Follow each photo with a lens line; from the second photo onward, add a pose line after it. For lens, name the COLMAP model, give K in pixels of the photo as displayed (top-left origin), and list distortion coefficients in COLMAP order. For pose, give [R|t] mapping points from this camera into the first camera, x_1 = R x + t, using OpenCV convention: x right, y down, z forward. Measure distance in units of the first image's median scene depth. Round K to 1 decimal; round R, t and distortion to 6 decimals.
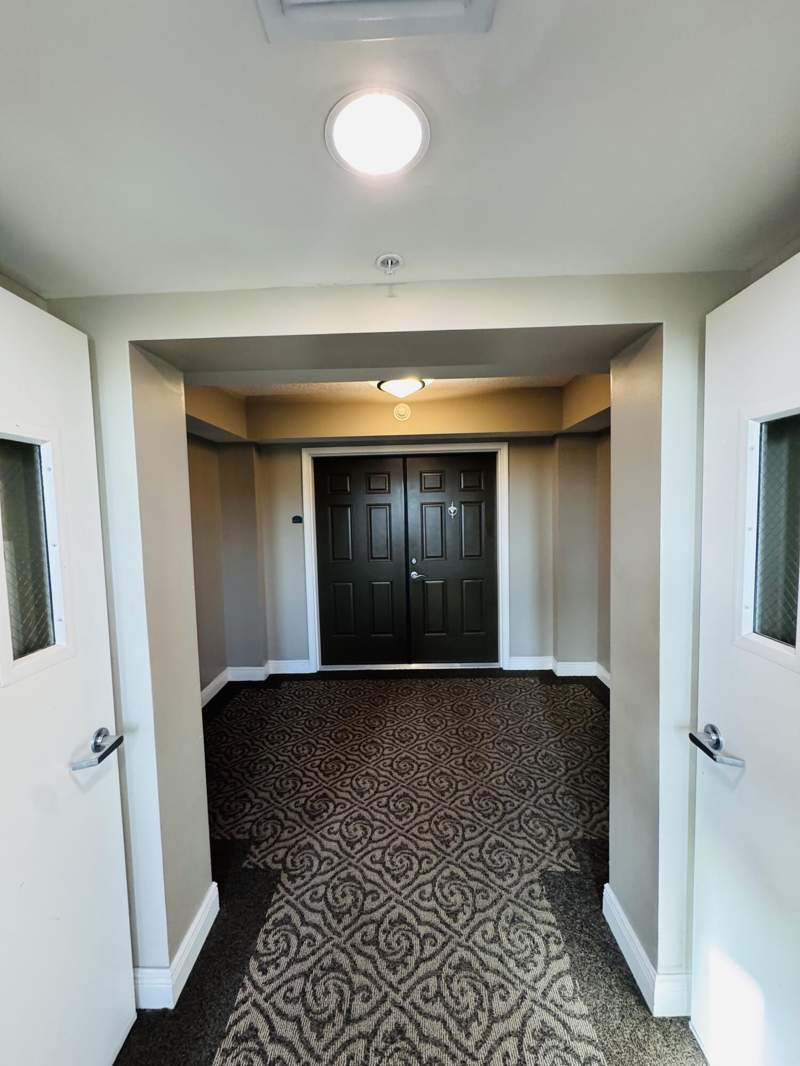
lens RADIAL K [[425.4, 0, 395.6], [0, 425.4, 538.8], [0, 0, 1]] dist [0.000425, 0.000110]
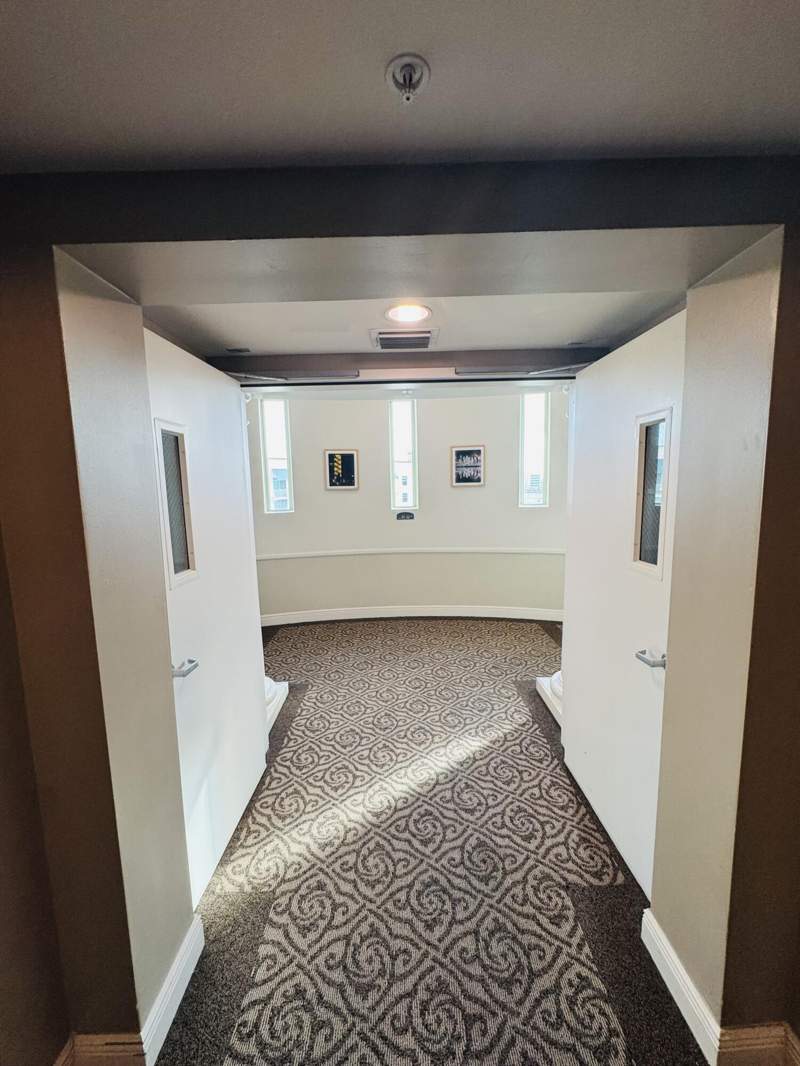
lens RADIAL K [[425.4, 0, 392.7], [0, 425.4, 534.7], [0, 0, 1]] dist [0.000425, 0.000110]
pose [[-0.999022, 0.043281, -0.009083, 0.068137], [0.040925, 0.982630, 0.181005, -0.115056], [0.016759, 0.180457, -0.983440, 1.798104]]
